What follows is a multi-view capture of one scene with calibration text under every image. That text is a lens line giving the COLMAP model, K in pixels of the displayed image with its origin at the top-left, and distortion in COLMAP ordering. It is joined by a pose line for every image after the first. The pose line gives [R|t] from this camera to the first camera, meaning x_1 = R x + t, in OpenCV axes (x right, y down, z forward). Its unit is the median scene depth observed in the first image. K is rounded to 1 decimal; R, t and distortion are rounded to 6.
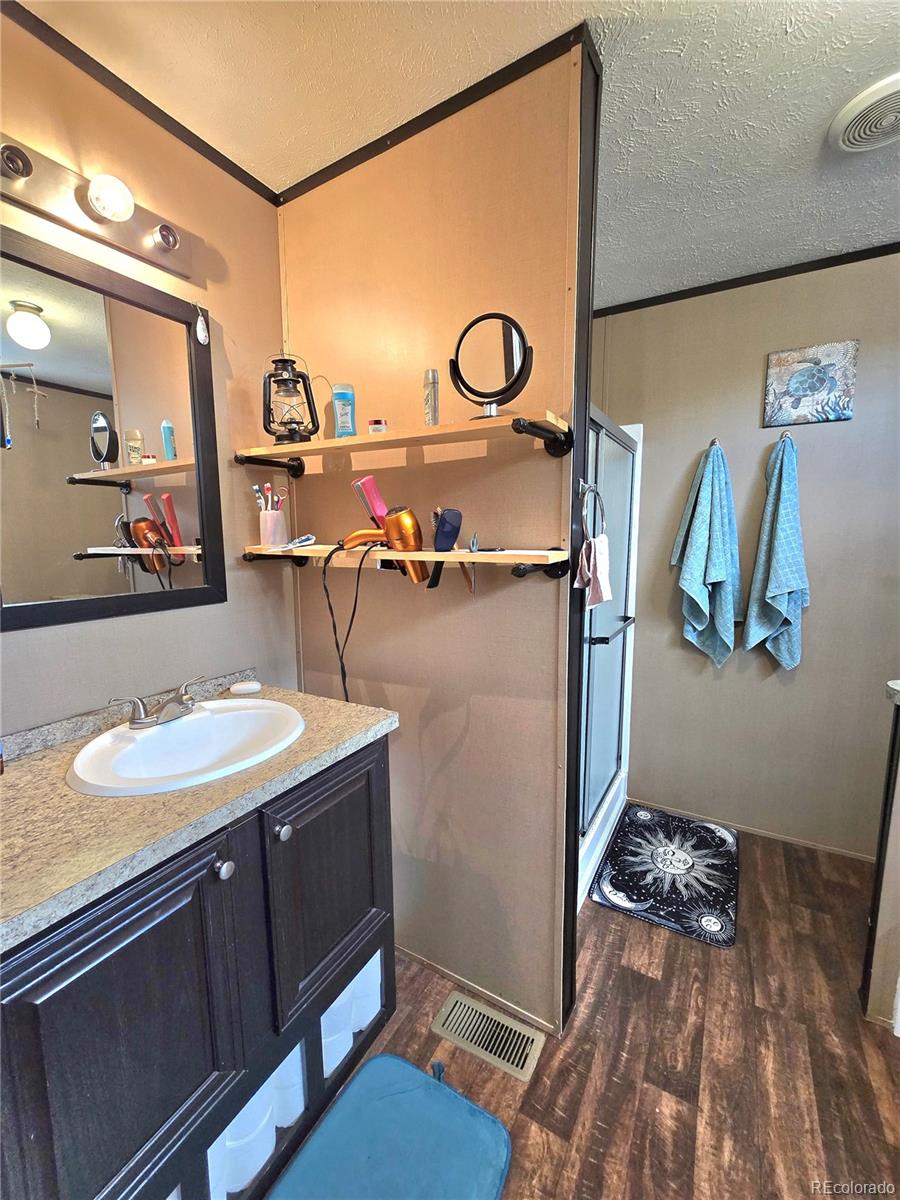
lens RADIAL K [[487.1, 0, 456.4], [0, 487.1, 600.0], [0, 0, 1]] dist [-0.001721, 0.001077]
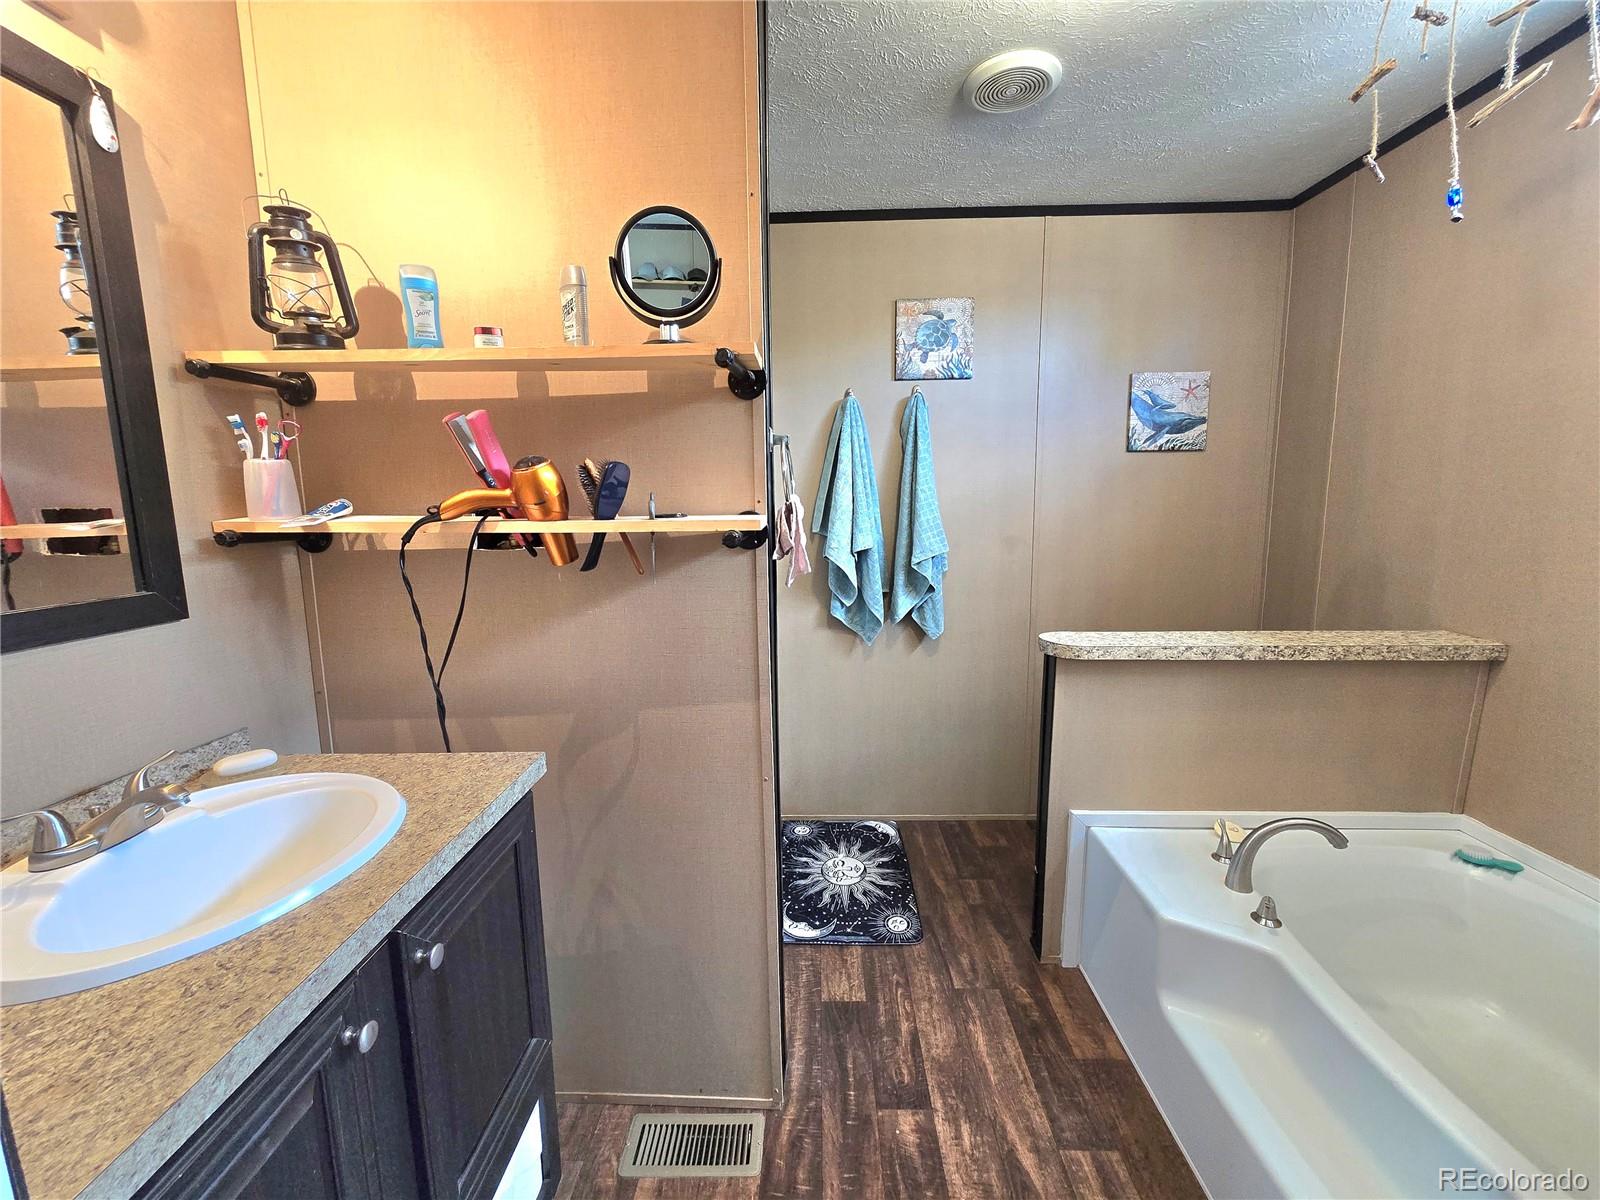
lens RADIAL K [[649.5, 0, 791.8], [0, 649.5, 592.4], [0, 0, 1]] dist [-0.001721, 0.001077]
pose [[0.885497, -0.073470, 0.458800, -0.209655], [0.070767, 0.997225, 0.023109, 0.006304], [-0.459224, 0.012004, 0.888239, 0.006655]]
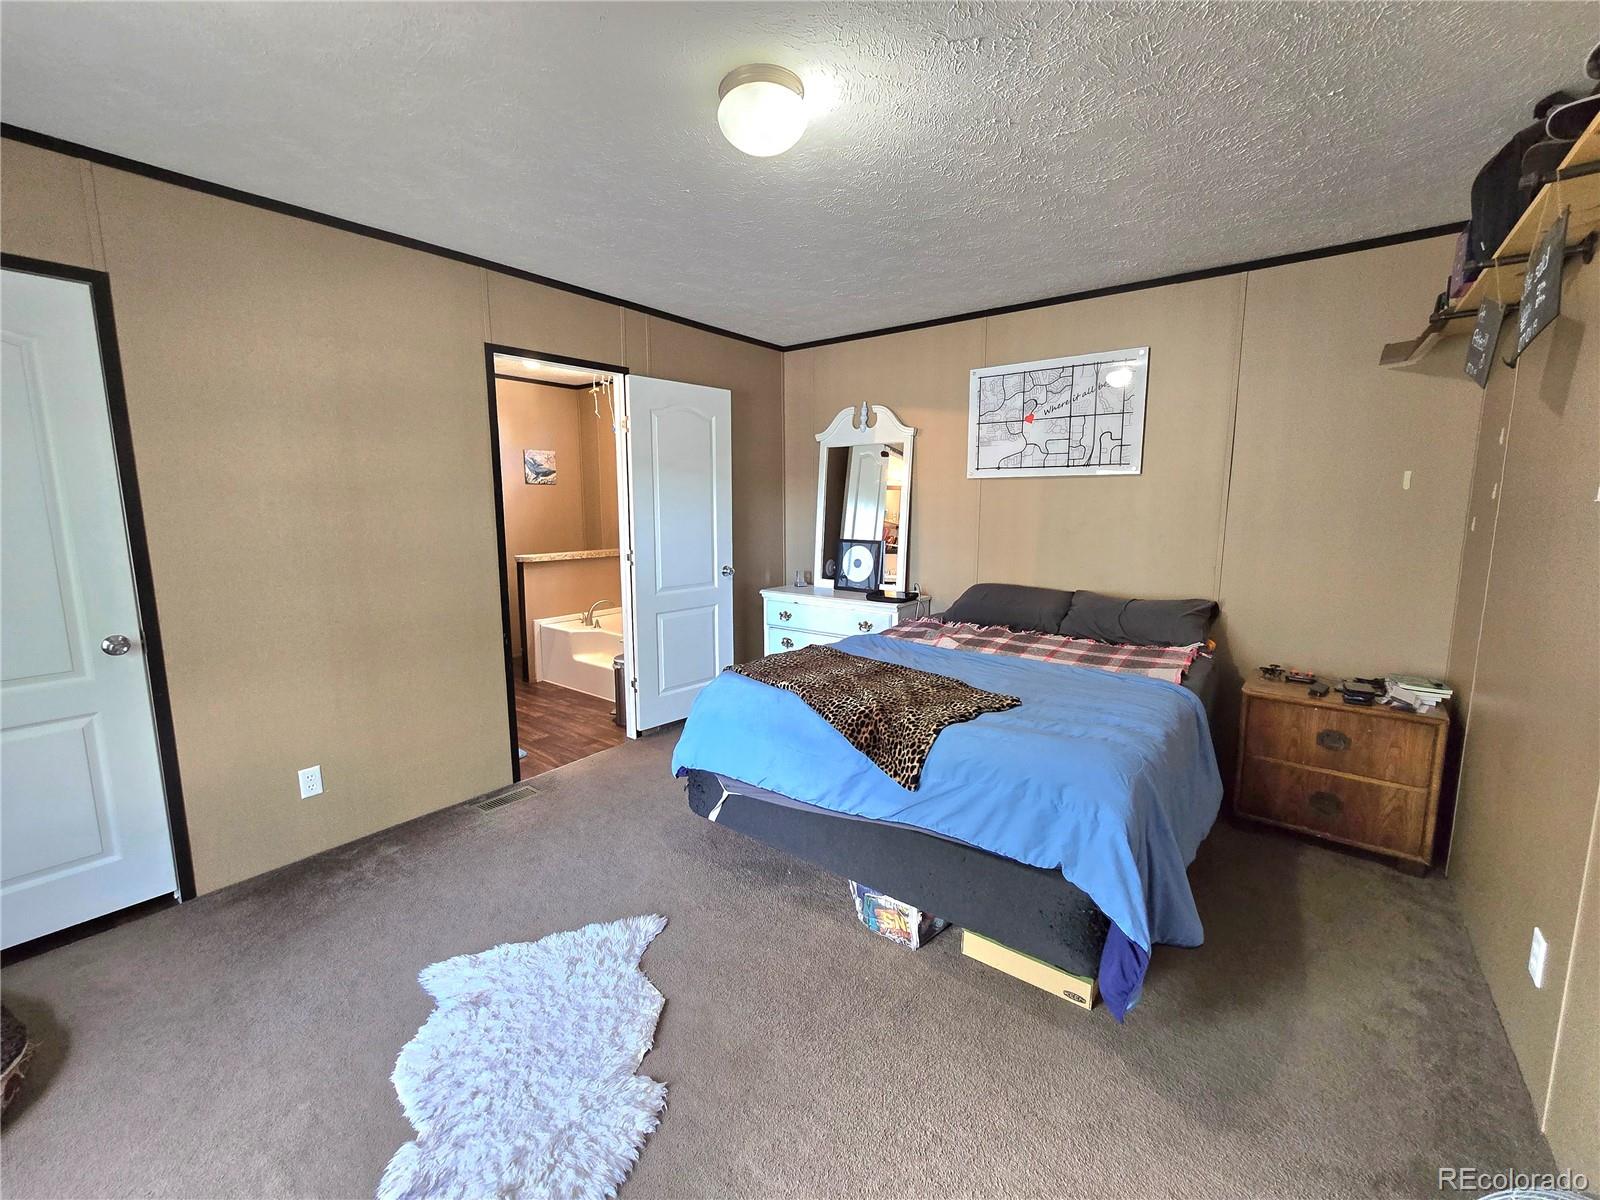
lens RADIAL K [[649.5, 0, 790.8], [0, 649.5, 593.6], [0, 0, 1]] dist [-0.001721, 0.001077]
pose [[0.155697, -0.139286, 0.977936, -2.453198], [0.134940, 0.983727, 0.118627, 0.147790], [-0.978545, 0.113493, 0.171959, -1.122177]]
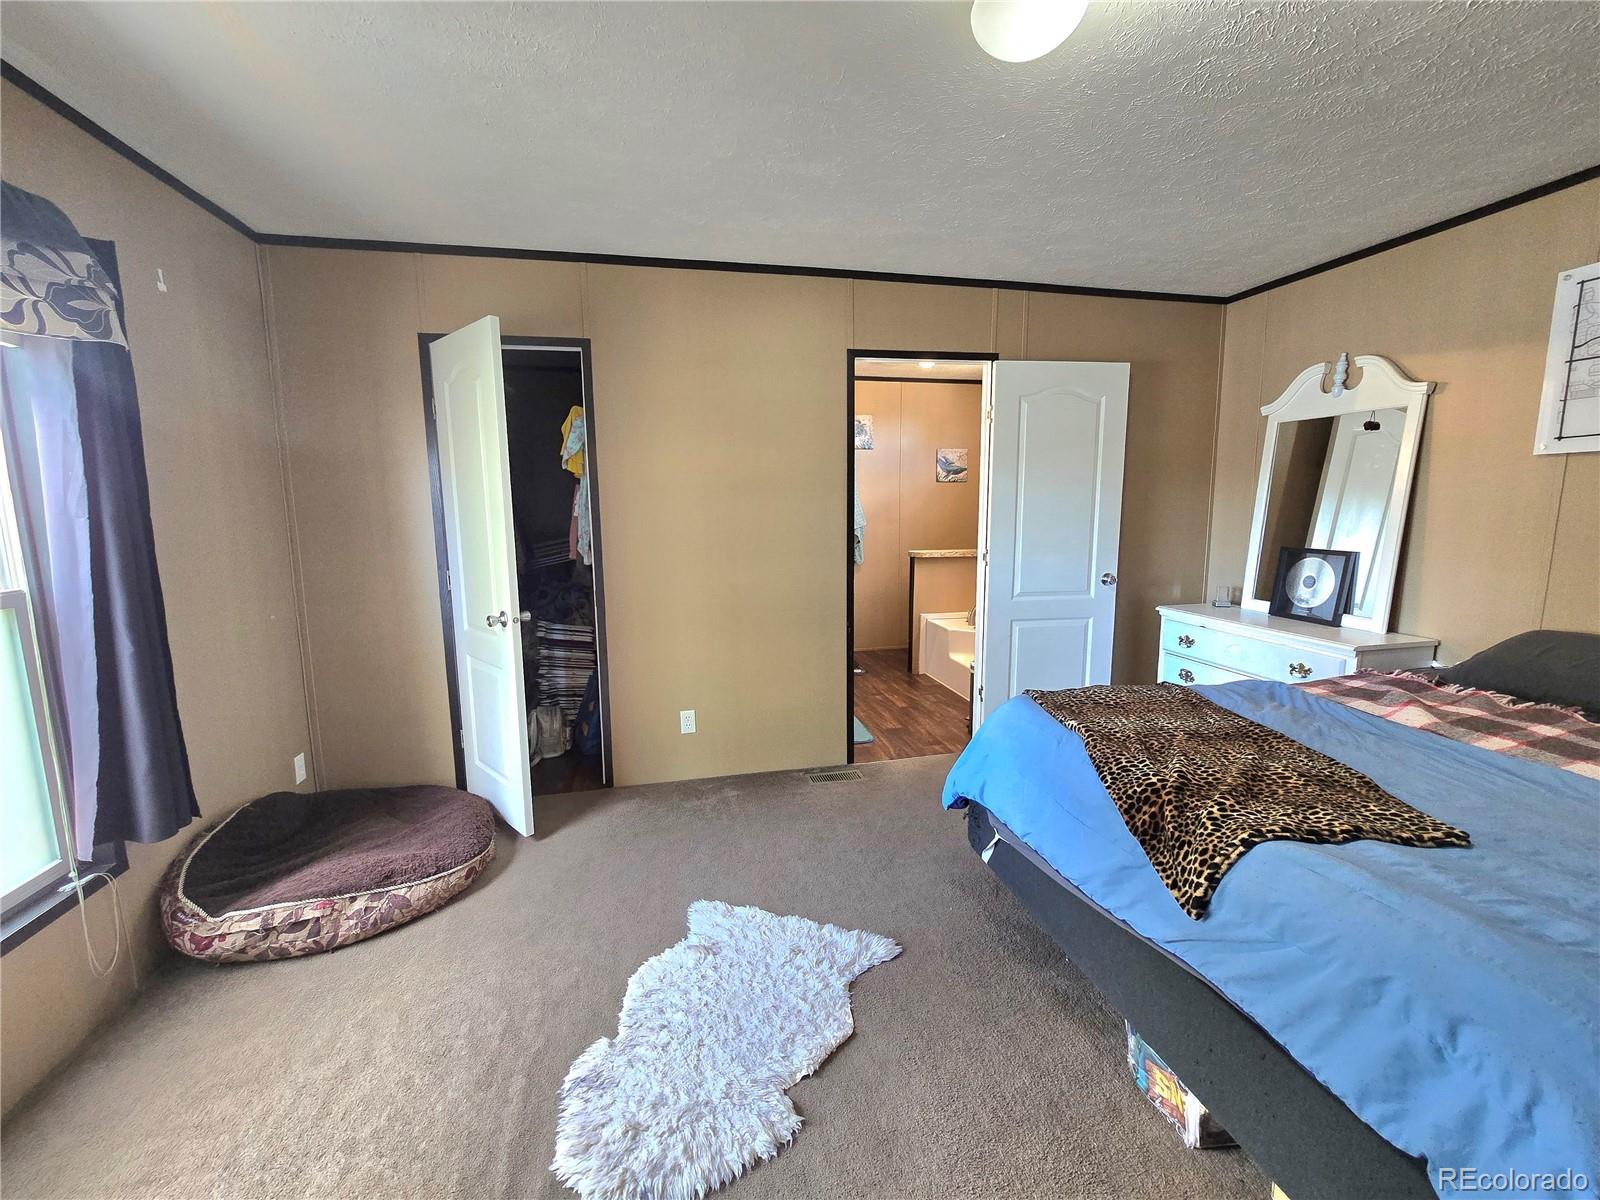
lens RADIAL K [[649.5, 0, 799.9], [0, 649.5, 592.9], [0, 0, 1]] dist [-0.001721, 0.001077]
pose [[0.744070, -0.097426, 0.660960, -2.122136], [0.096287, 0.994620, 0.038213, 0.201390], [-0.661127, 0.035209, 0.749447, -1.428366]]
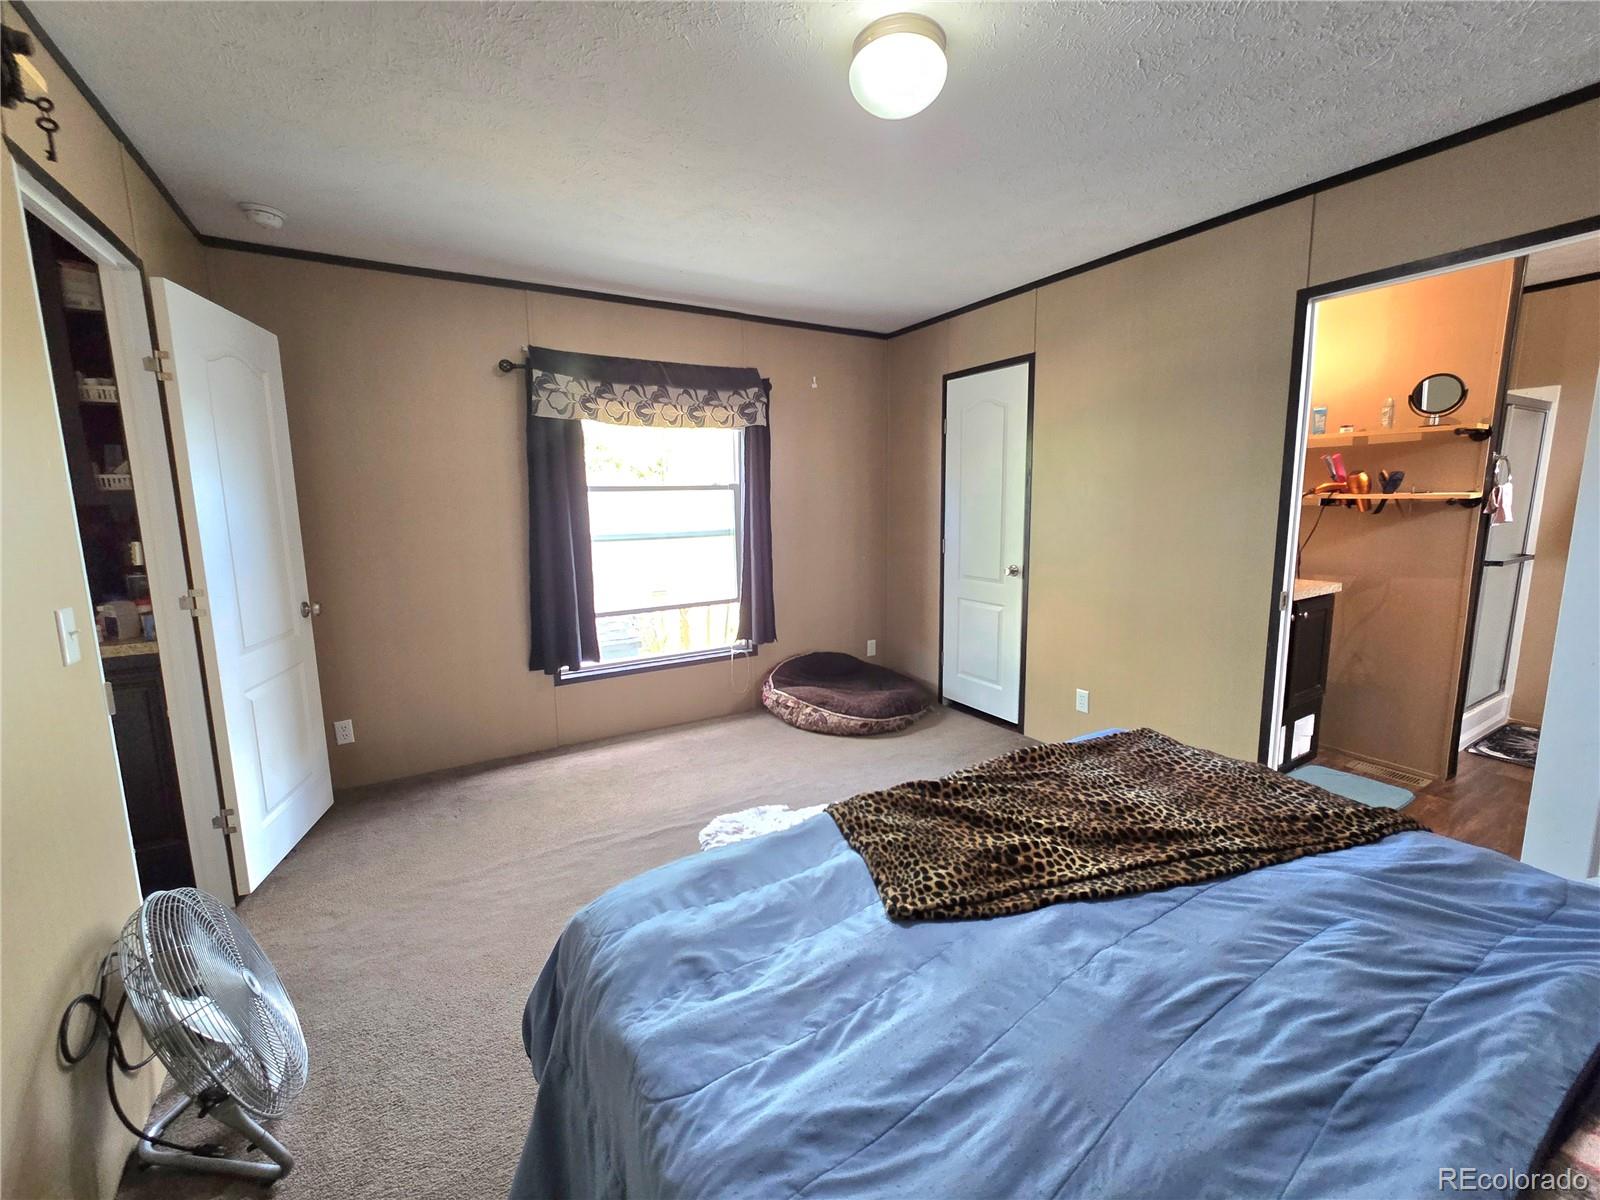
lens RADIAL K [[649.5, 0, 800.1], [0, 649.5, 593.2], [0, 0, 1]] dist [-0.001721, 0.001077]
pose [[0.872778, 0.062724, -0.484071, -0.689548], [-0.050182, 0.997985, 0.038837, 0.267643], [0.485531, -0.009604, 0.874167, -2.048409]]
